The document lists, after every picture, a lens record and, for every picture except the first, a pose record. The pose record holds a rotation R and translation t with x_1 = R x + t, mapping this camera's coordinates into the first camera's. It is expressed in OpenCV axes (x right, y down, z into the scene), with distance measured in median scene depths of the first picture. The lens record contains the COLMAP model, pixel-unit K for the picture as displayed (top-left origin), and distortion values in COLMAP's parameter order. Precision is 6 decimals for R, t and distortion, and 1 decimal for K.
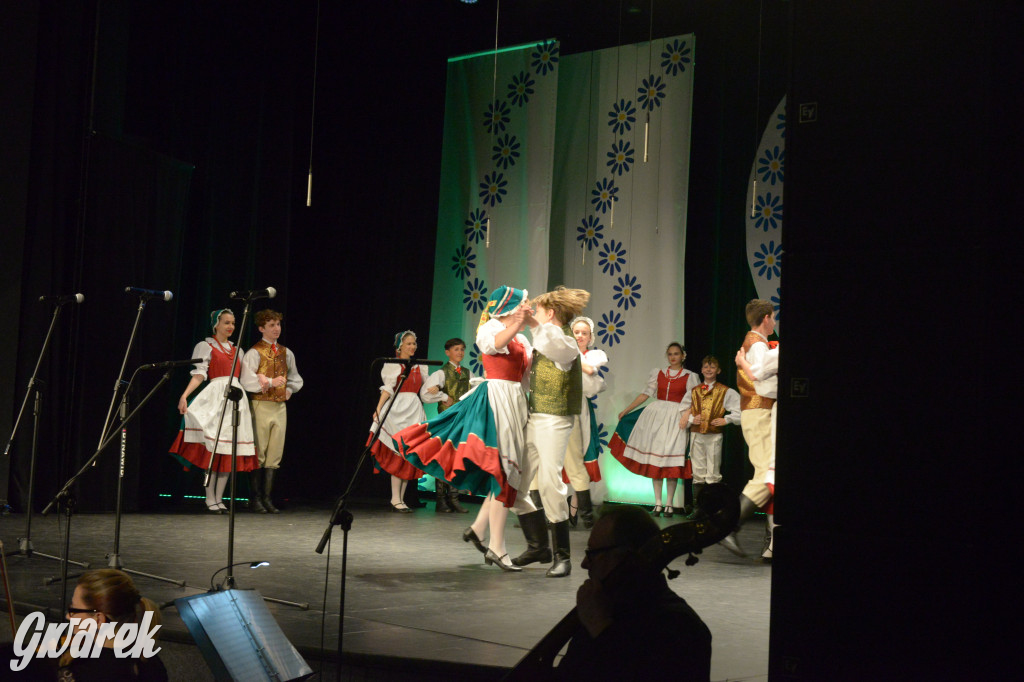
lens RADIAL K [[1542.9, 0, 507.6], [0, 1542.9, 338.5], [0, 0, 1]] dist [0.023869, 0.000000]
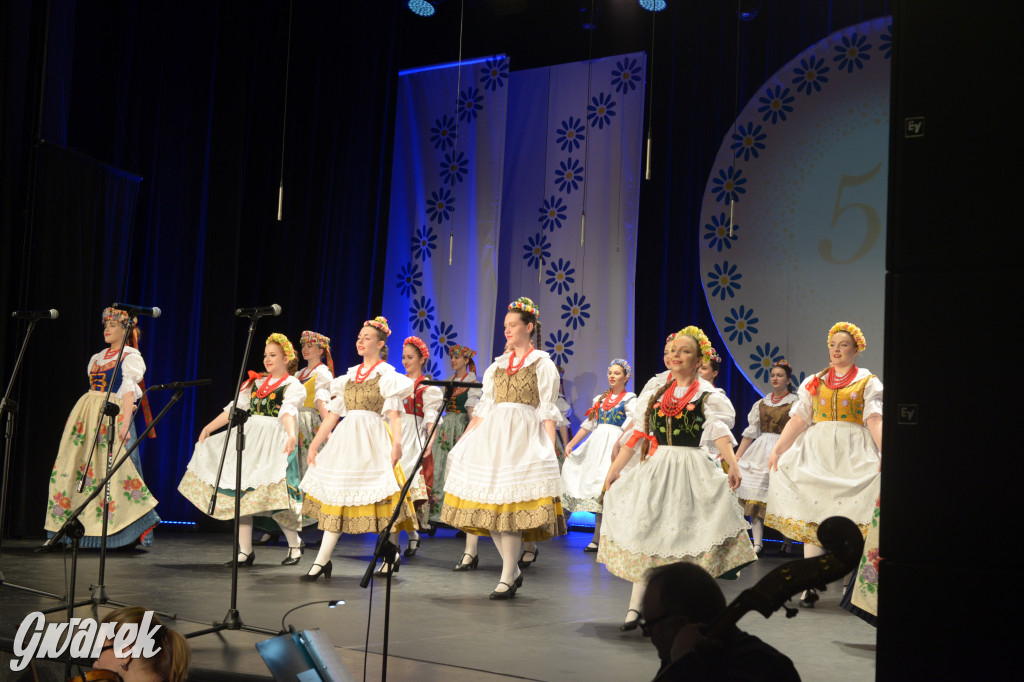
lens RADIAL K [[1542.9, 0, 515.1], [0, 1542.9, 337.4], [0, 0, 1]] dist [0.023869, 0.000000]
pose [[0.997391, 0.006278, 0.071912, -0.032788], [-0.005371, 0.999904, -0.012793, -0.000614], [-0.071986, 0.012374, 0.997329, 0.017499]]
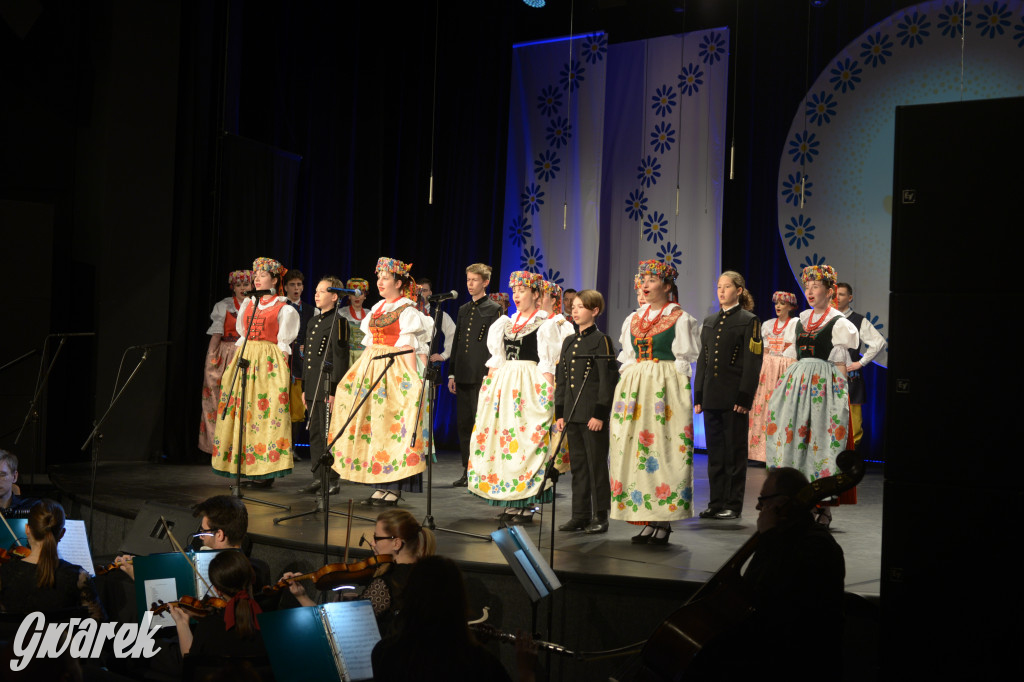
lens RADIAL K [[1542.9, 0, 496.8], [0, 1542.9, 344.6], [0, 0, 1]] dist [0.023869, 0.000000]
pose [[0.999949, -0.008146, 0.006026, -0.055242], [0.007852, 0.998852, 0.047264, -0.021517], [-0.006404, -0.047214, 0.998864, -0.124241]]
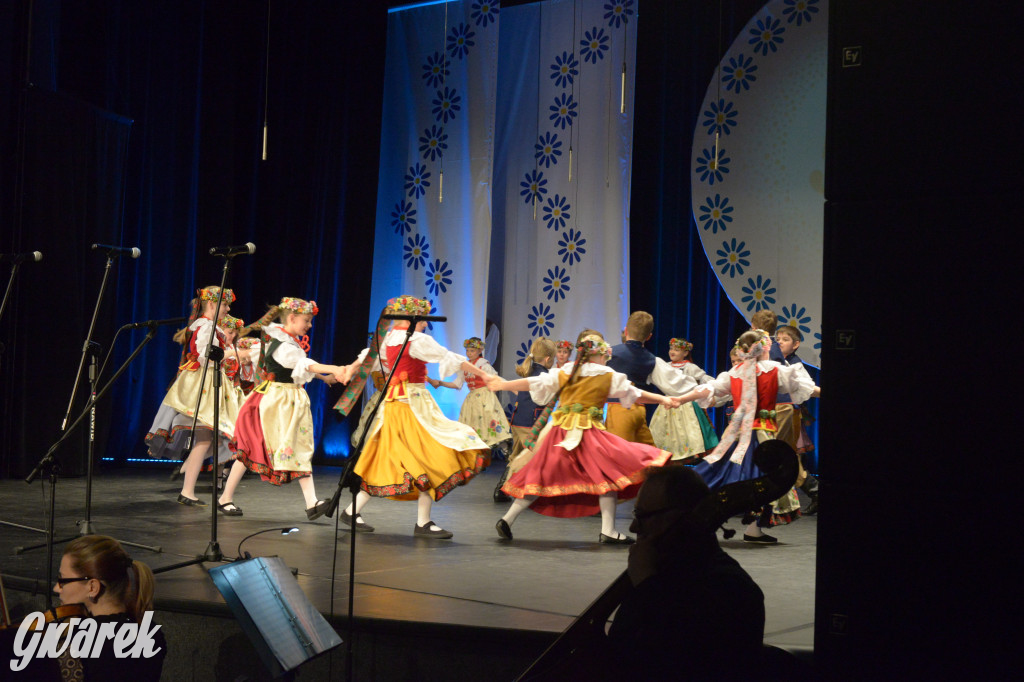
lens RADIAL K [[1542.9, 0, 510.8], [0, 1542.9, 341.2], [0, 0, 1]] dist [0.023869, 0.000000]
pose [[0.998109, -0.011020, 0.060475, -0.021786], [0.009221, 0.999509, 0.029956, 0.000380], [-0.060776, -0.029342, 0.997720, 0.010673]]
